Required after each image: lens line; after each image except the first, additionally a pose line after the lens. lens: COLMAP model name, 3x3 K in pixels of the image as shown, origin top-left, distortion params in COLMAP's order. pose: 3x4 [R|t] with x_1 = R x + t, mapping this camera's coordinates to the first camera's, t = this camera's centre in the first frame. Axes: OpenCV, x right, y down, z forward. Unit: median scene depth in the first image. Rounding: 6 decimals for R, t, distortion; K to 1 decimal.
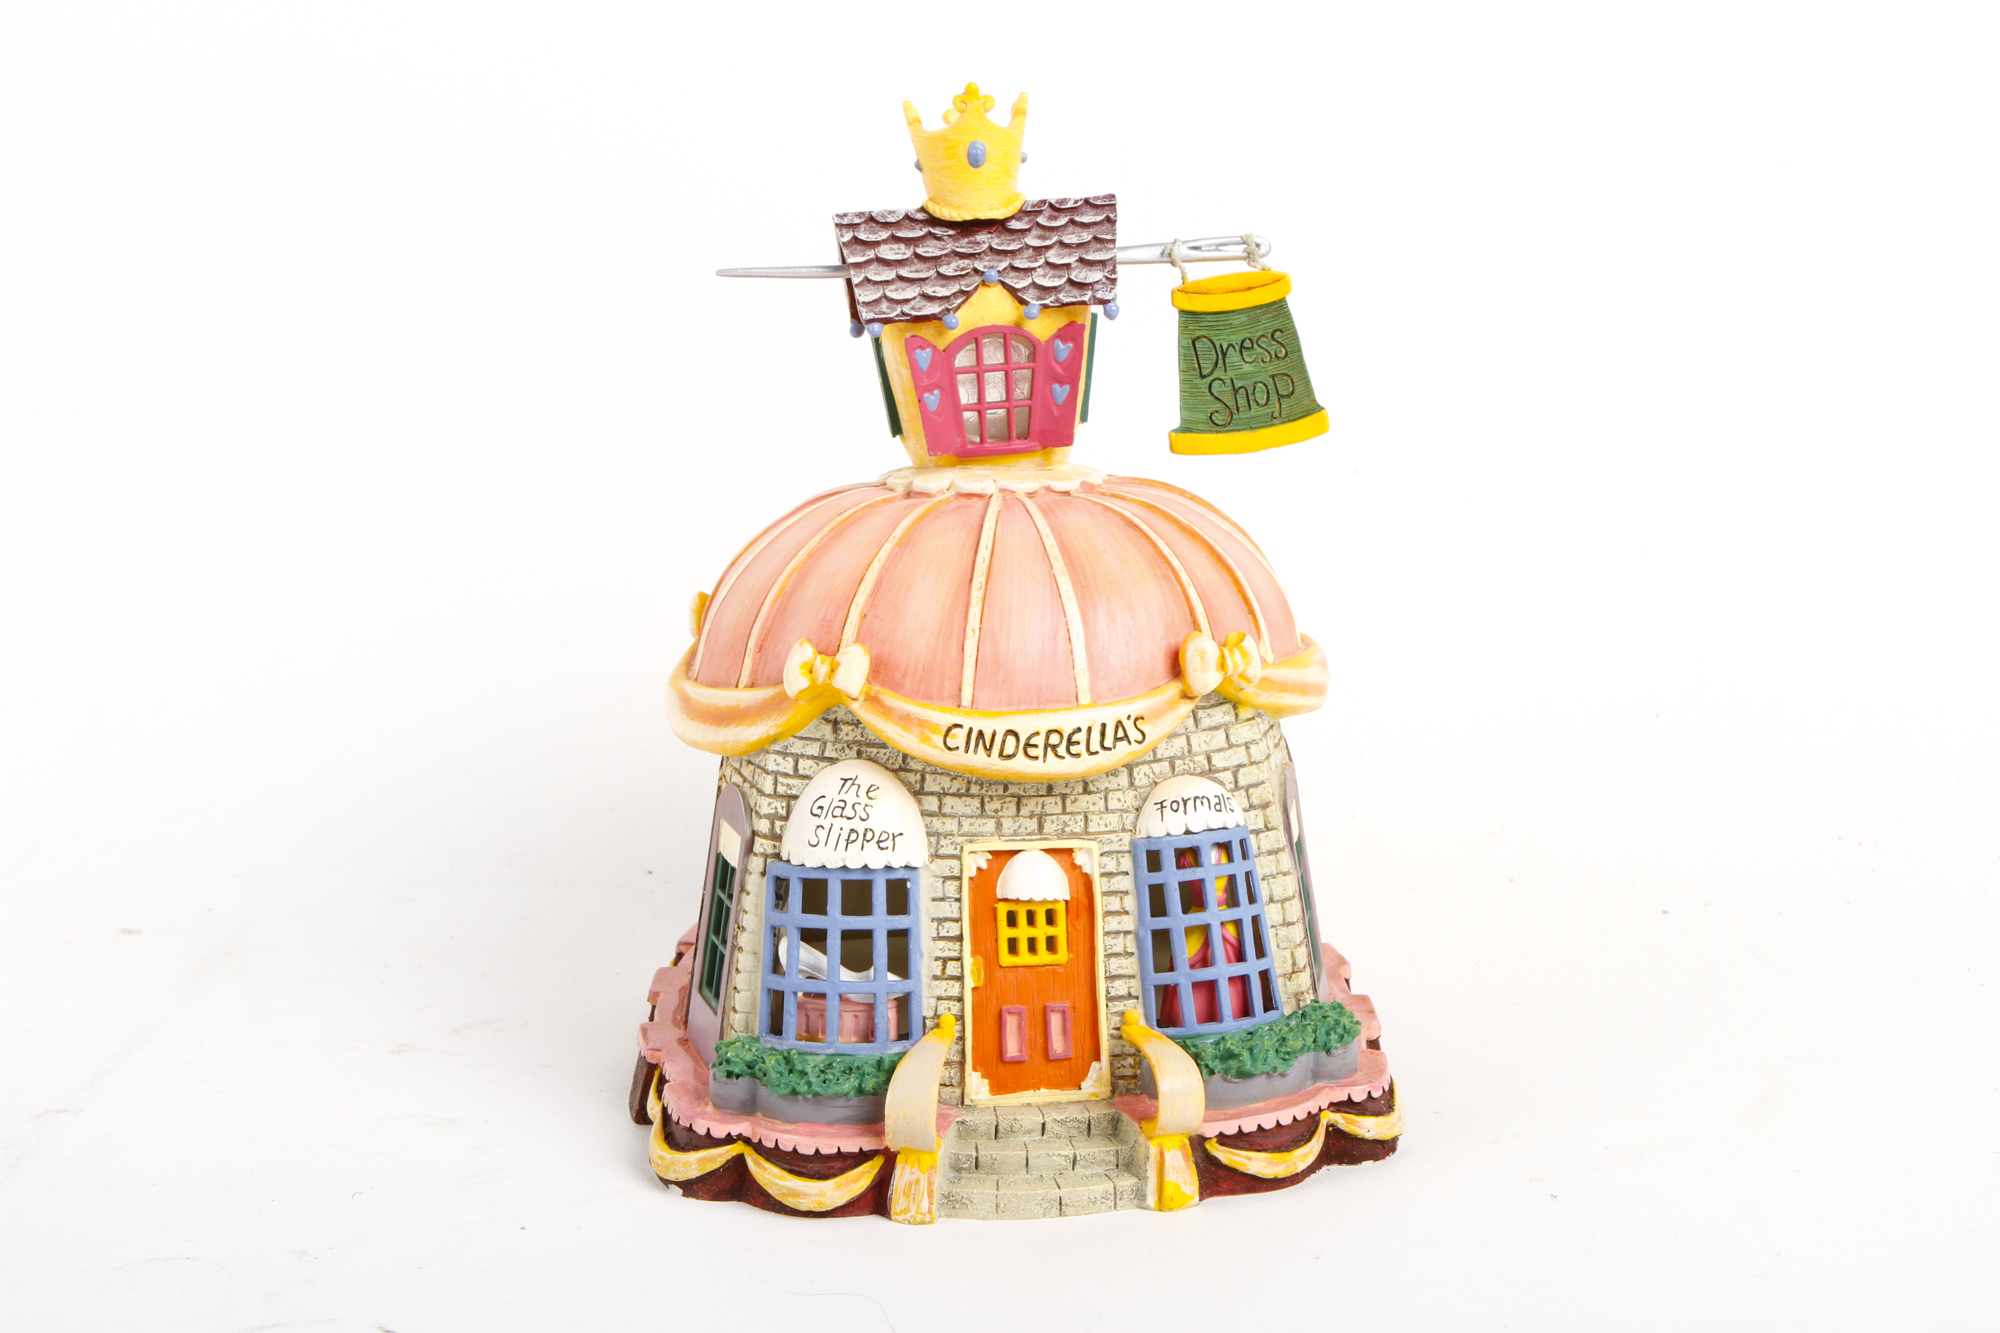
lens RADIAL K [[2862.0, 0, 1000.0], [0, 2862.0, 666.5], [0, 0, 1]] dist [-0.090752, 0.034274]
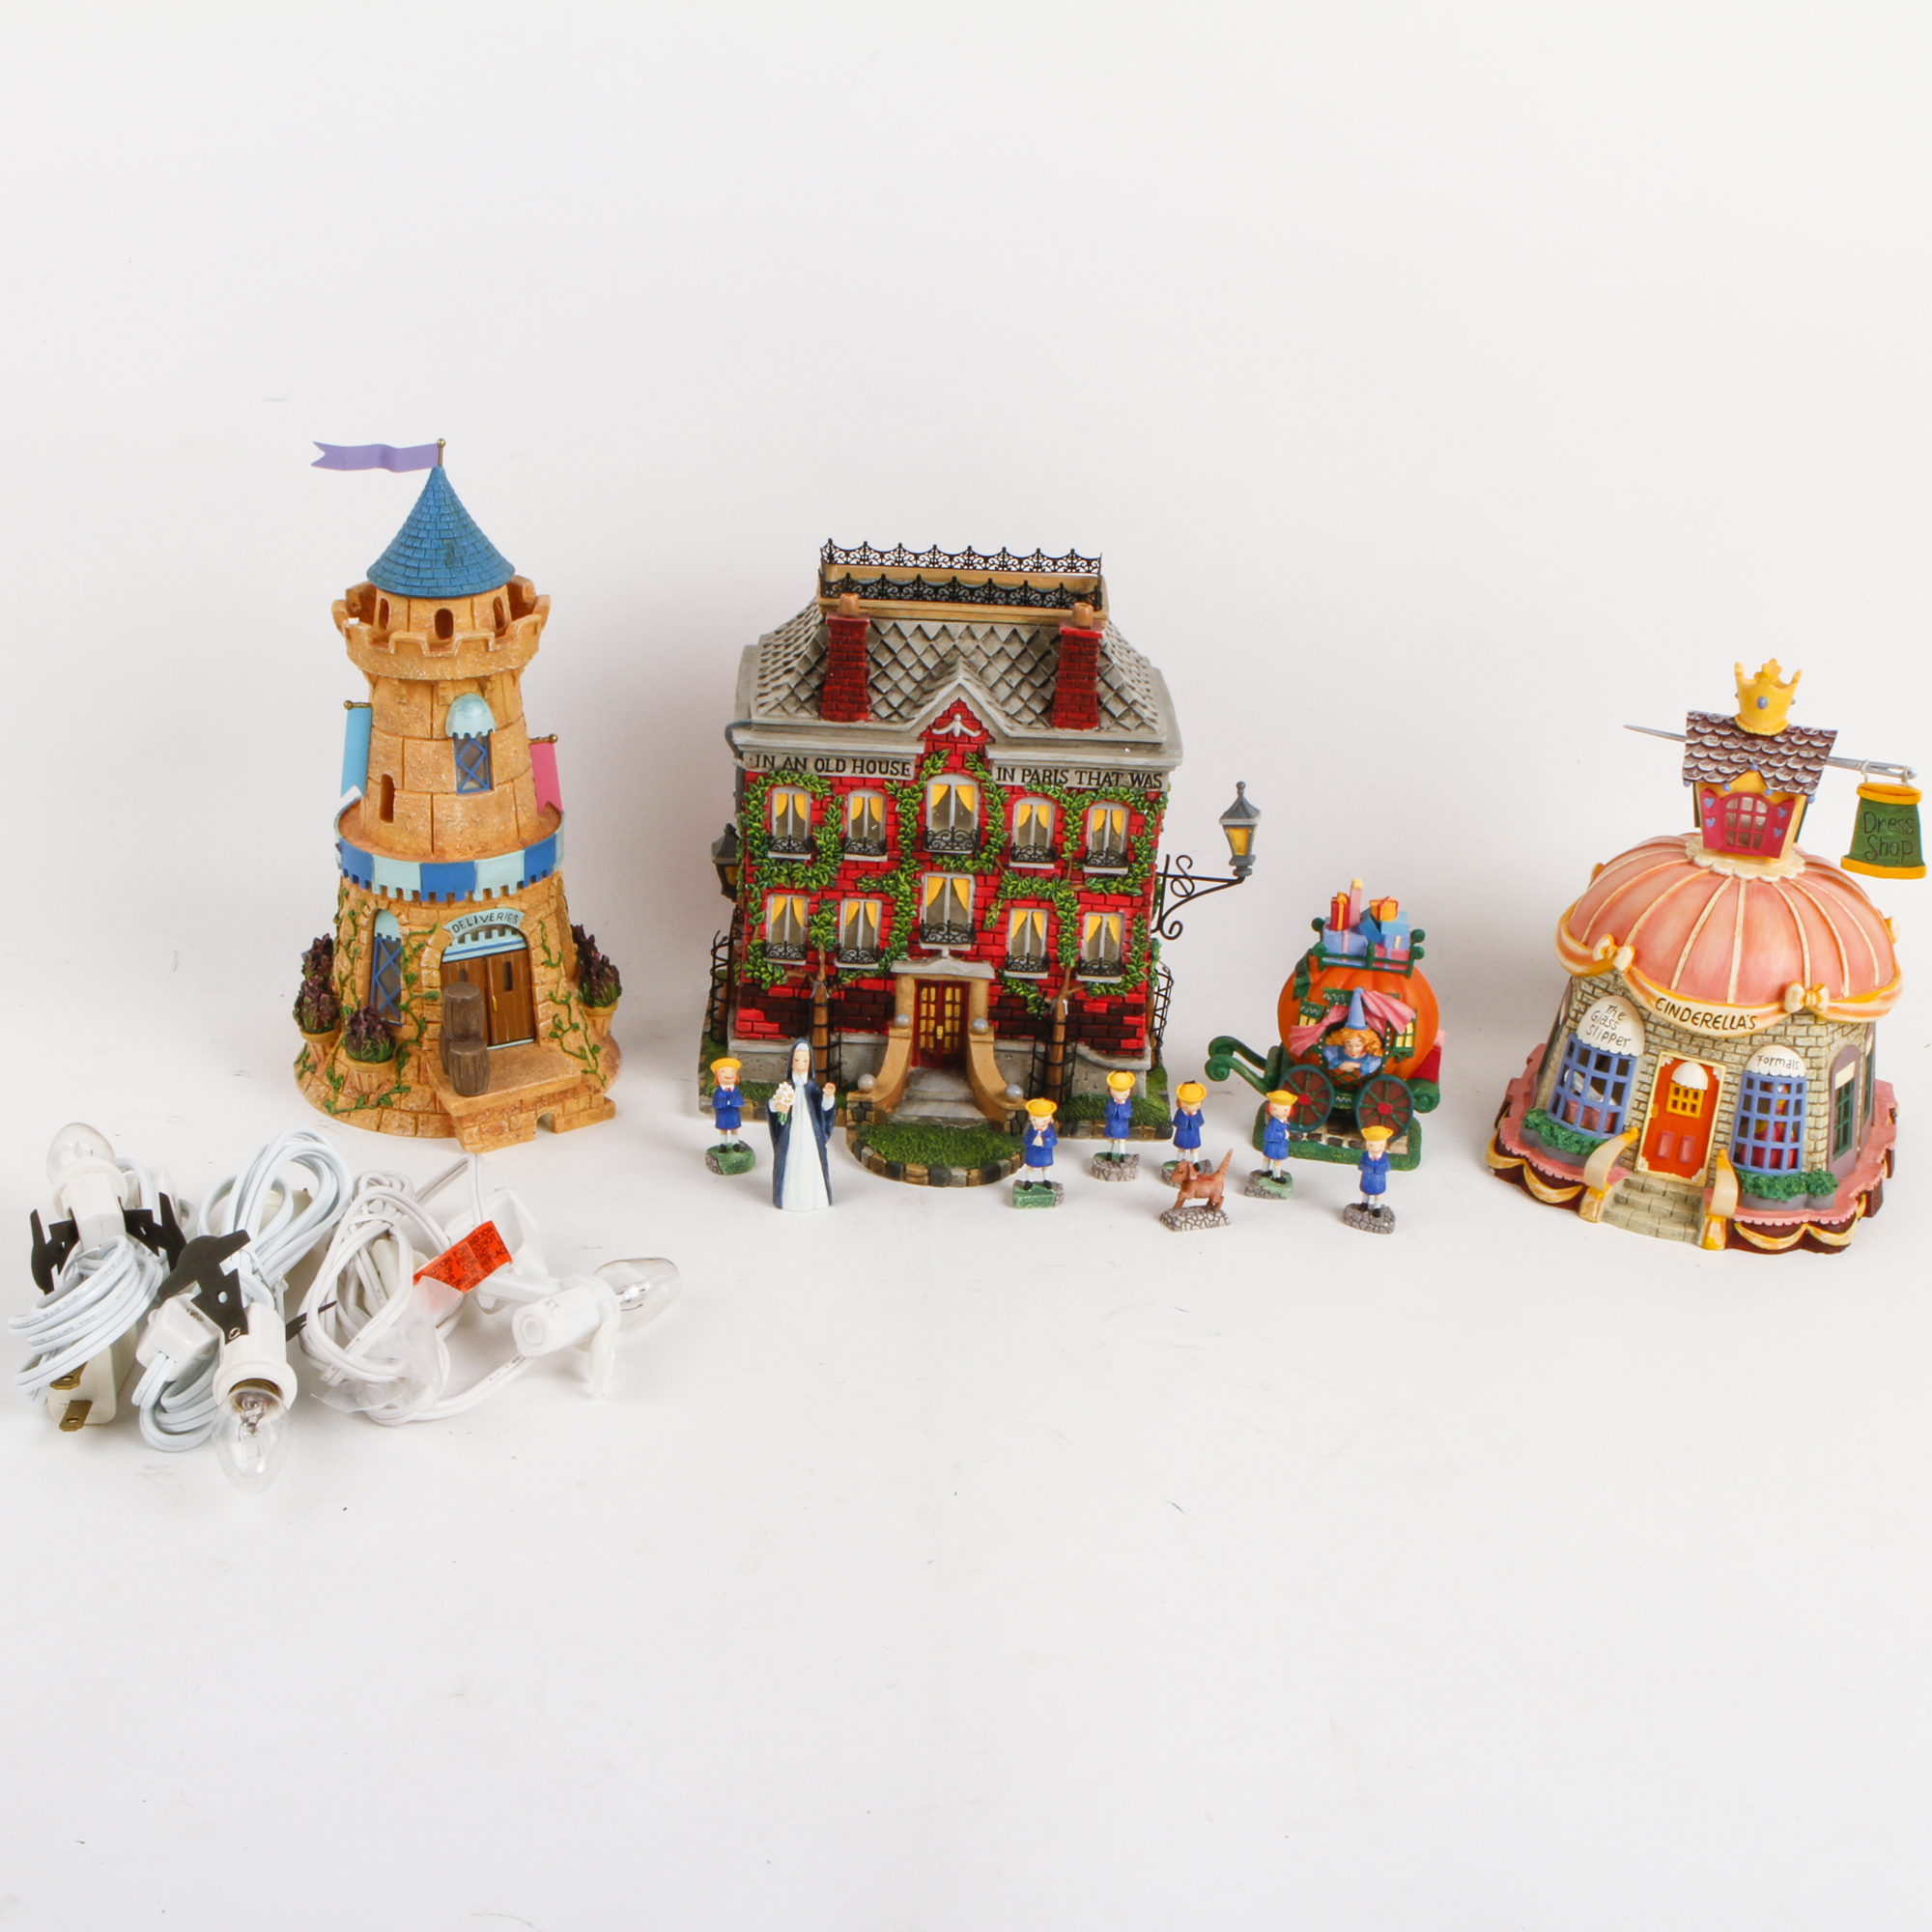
lens RADIAL K [[3212.8, 0, 966.0], [0, 3212.8, 966.0], [0, 0, 1]] dist [-0.110611, 0.013582]
pose [[0.881104, 0.257929, -0.396395, 0.437109], [-0.165258, 0.953263, 0.252940, -0.488495], [0.443109, -0.157359, 0.882549, -1.217328]]
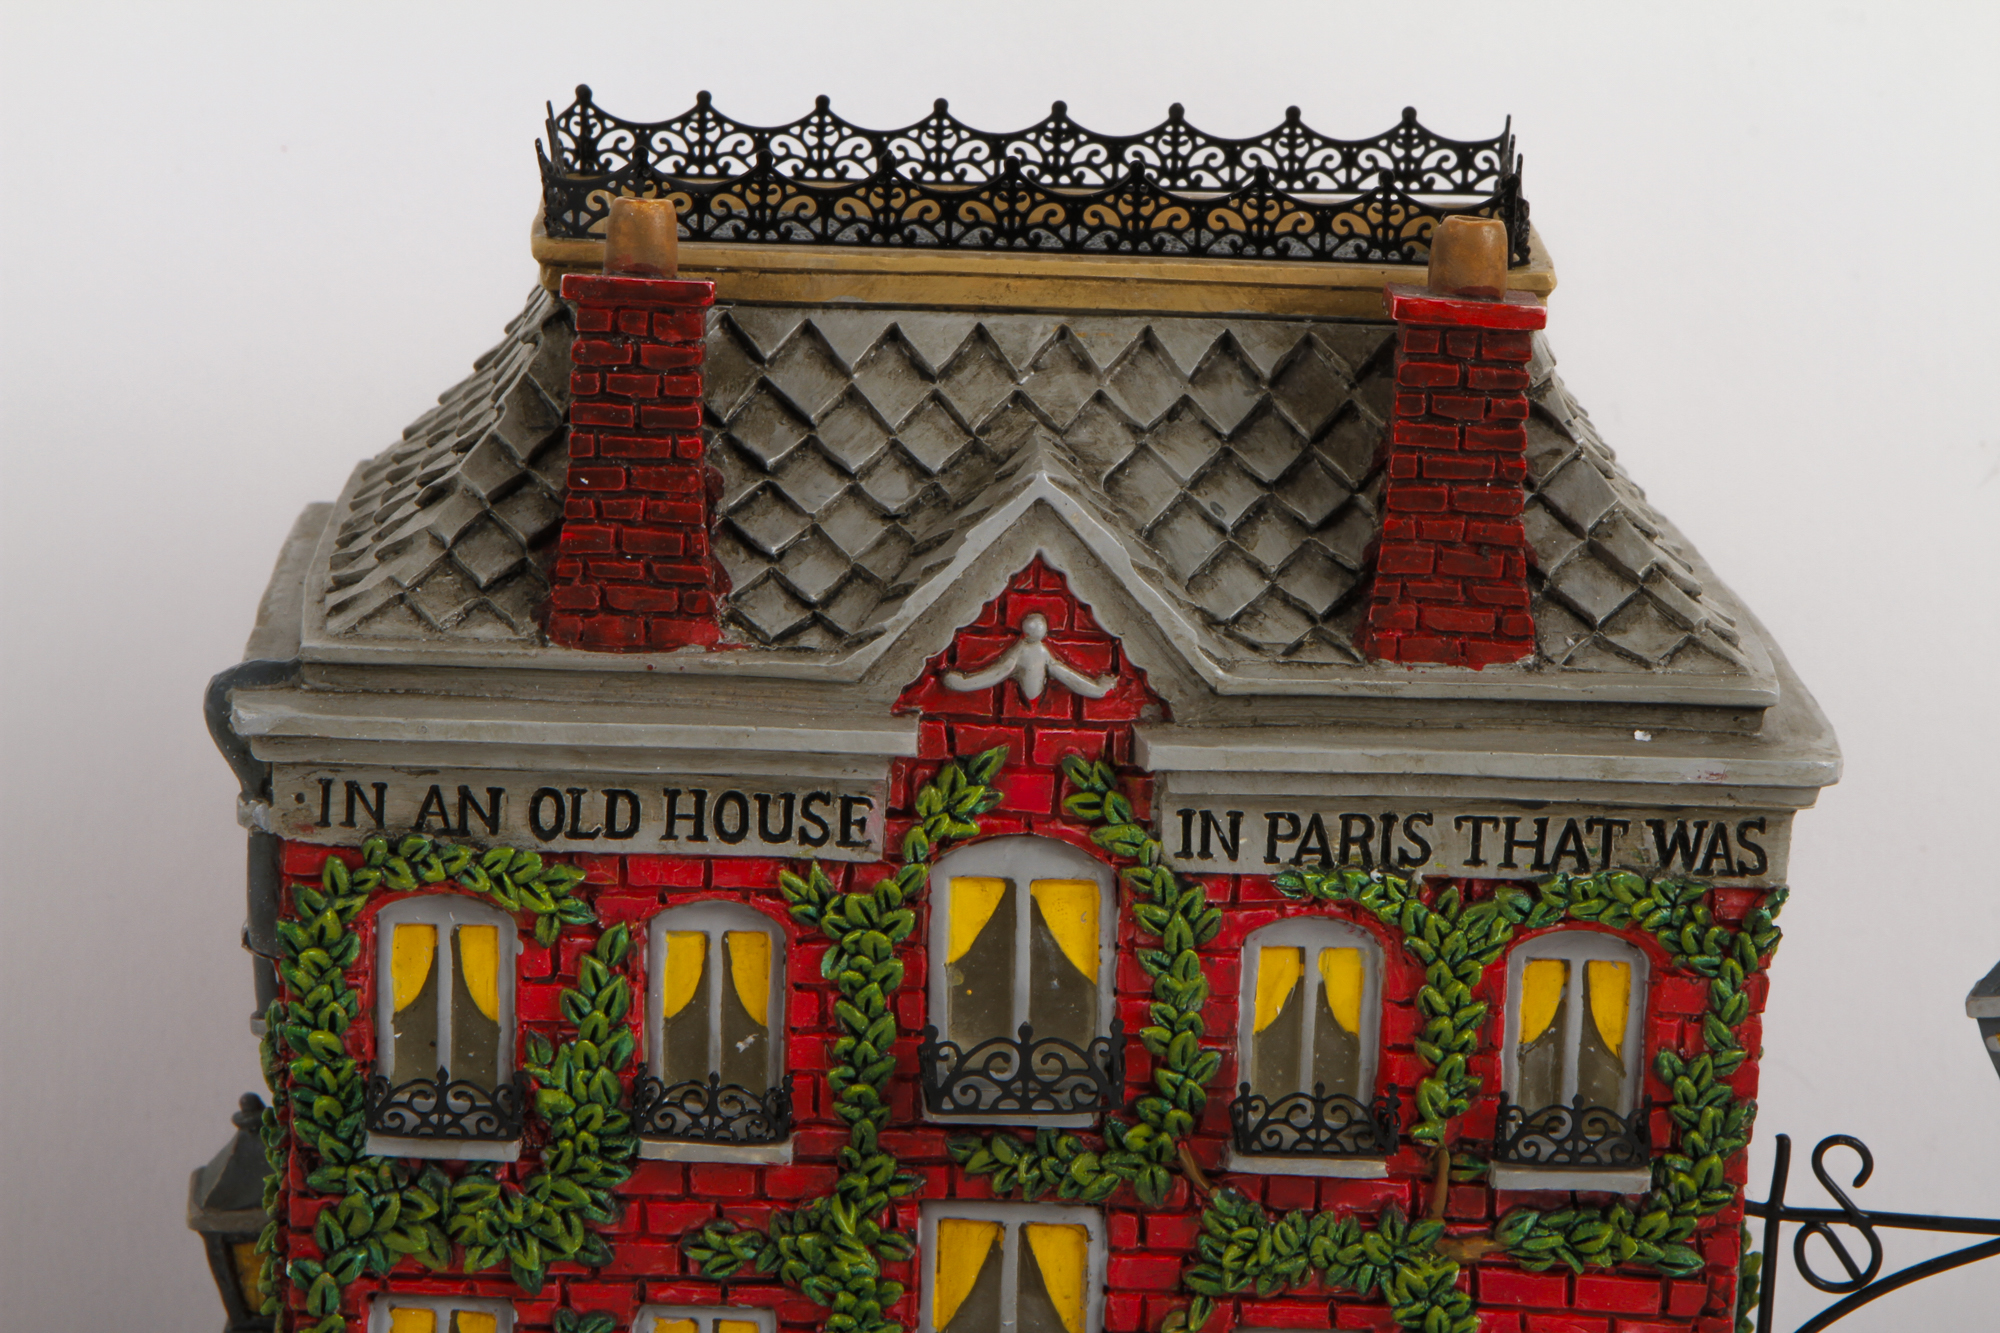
lens RADIAL K [[6390.1, 0, 1022.3], [0, 6390.1, 645.5], [0, 0, 1]] dist [0.321533, 1.381889]
pose [[0.888471, 0.157922, -0.430906, 0.037449], [-0.146212, 0.987407, 0.060404, -0.157305], [0.435019, 0.009336, 0.900373, -0.344706]]
